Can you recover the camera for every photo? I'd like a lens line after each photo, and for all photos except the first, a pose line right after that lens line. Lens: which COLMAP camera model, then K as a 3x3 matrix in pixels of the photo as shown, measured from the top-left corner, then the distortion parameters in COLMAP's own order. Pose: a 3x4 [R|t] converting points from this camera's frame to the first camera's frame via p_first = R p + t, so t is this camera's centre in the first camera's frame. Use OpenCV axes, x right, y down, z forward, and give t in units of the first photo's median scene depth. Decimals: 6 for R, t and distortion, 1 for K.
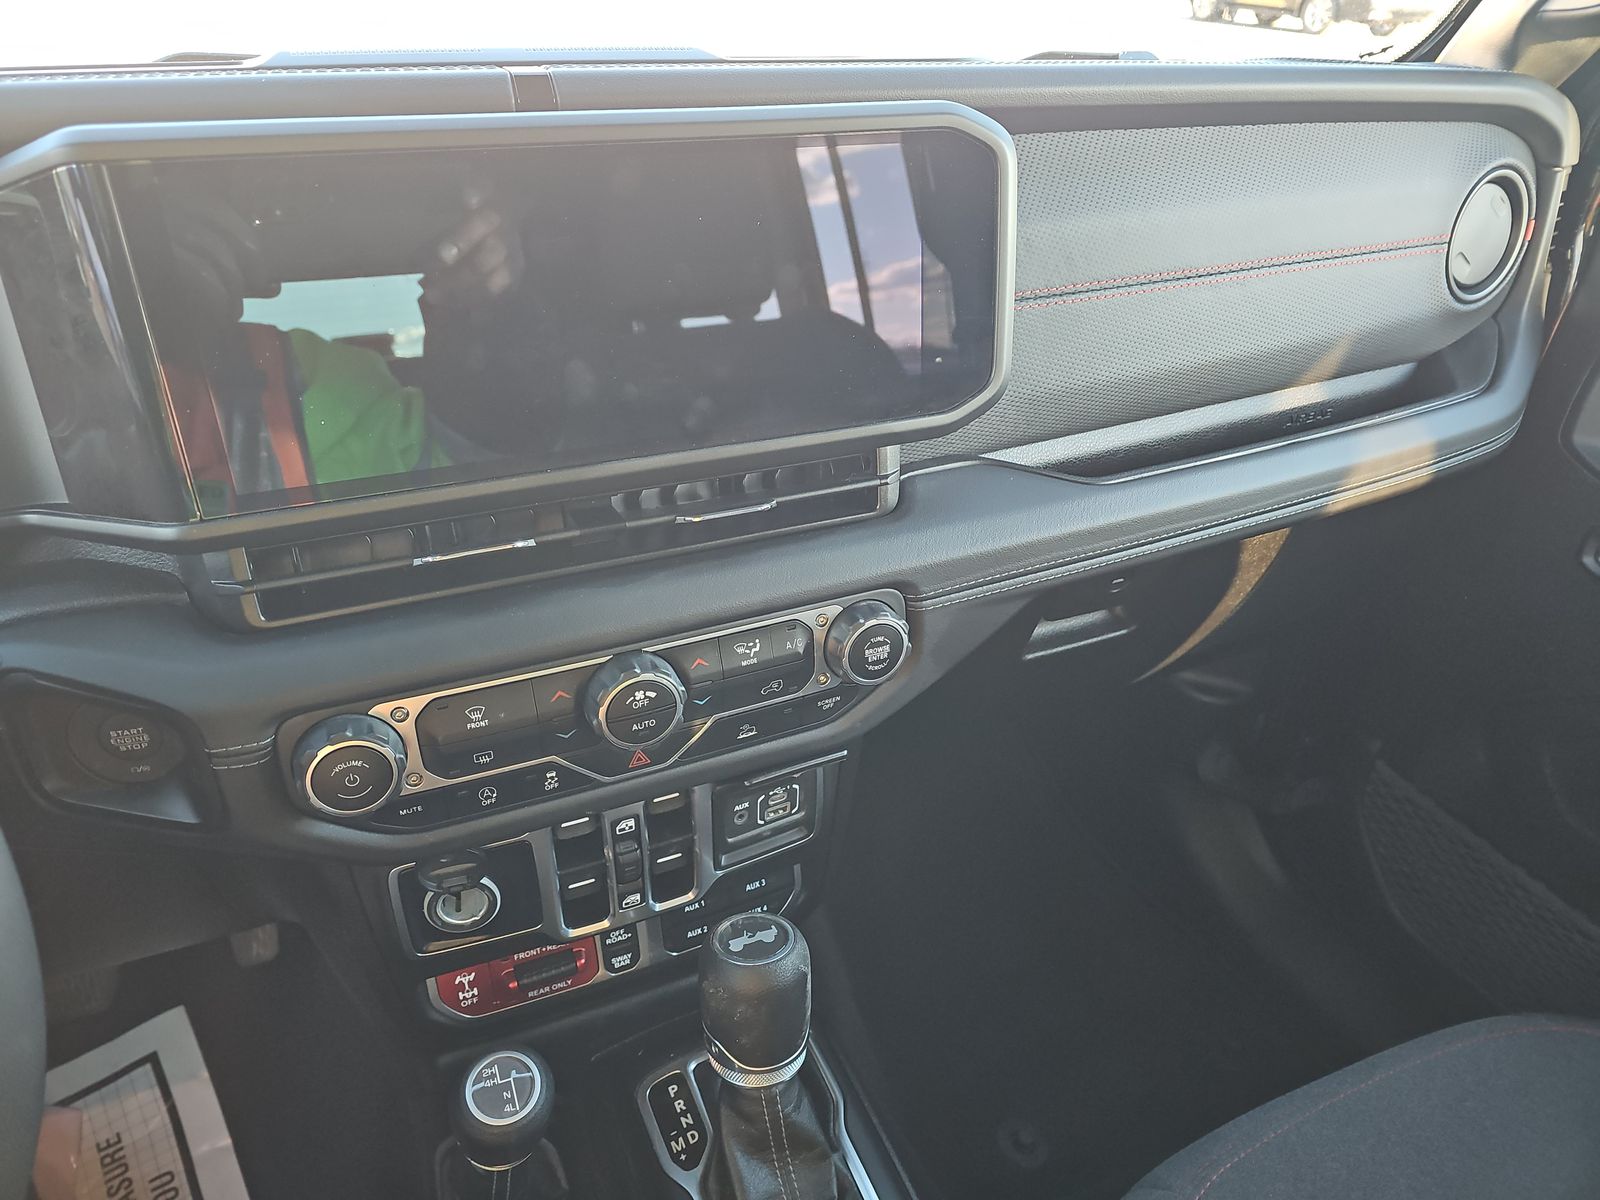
lens RADIAL K [[1073.8, 0, 791.5], [0, 1073.8, 599.8], [0, 0, 1]] dist [0.046012, -0.043083]
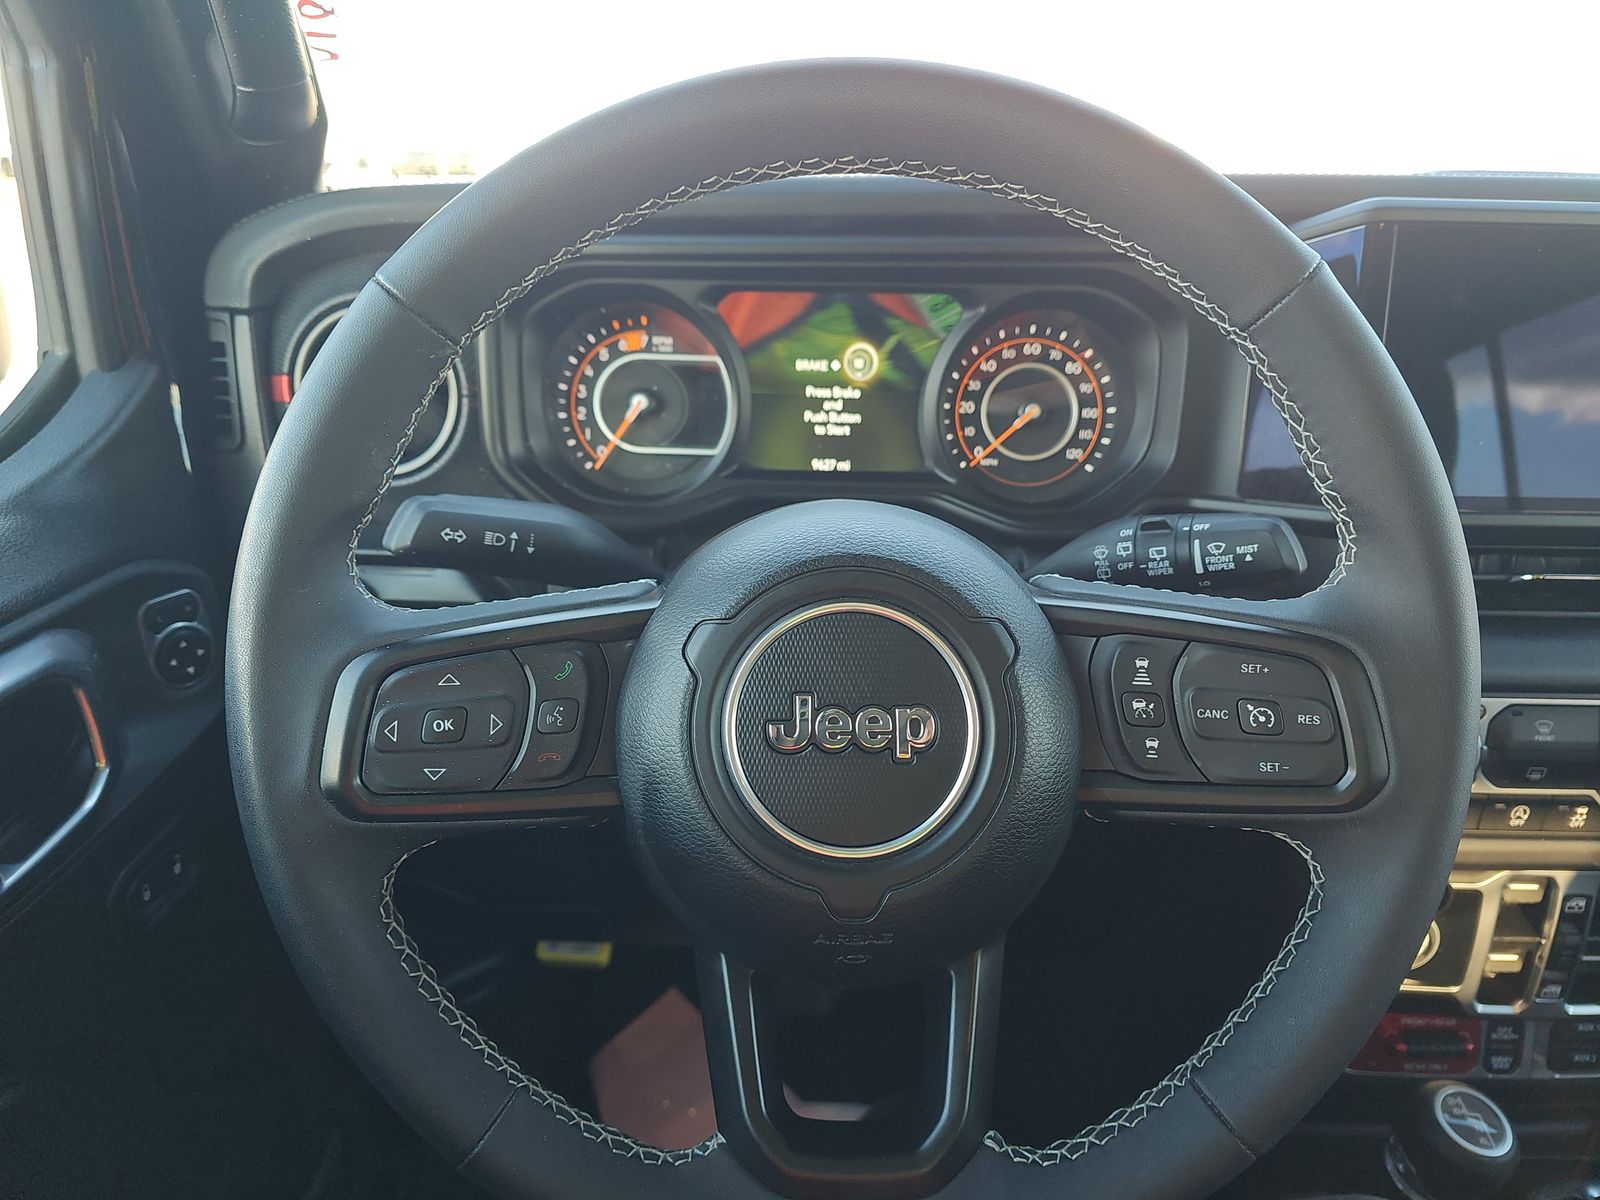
lens RADIAL K [[1073.8, 0, 791.5], [0, 1073.8, 599.8], [0, 0, 1]] dist [0.046012, -0.043083]
pose [[0.914509, 0.127009, -0.384113, -0.461440], [-0.195450, 0.969995, -0.144600, 0.226437], [0.354222, 0.207313, 0.911893, -0.185005]]
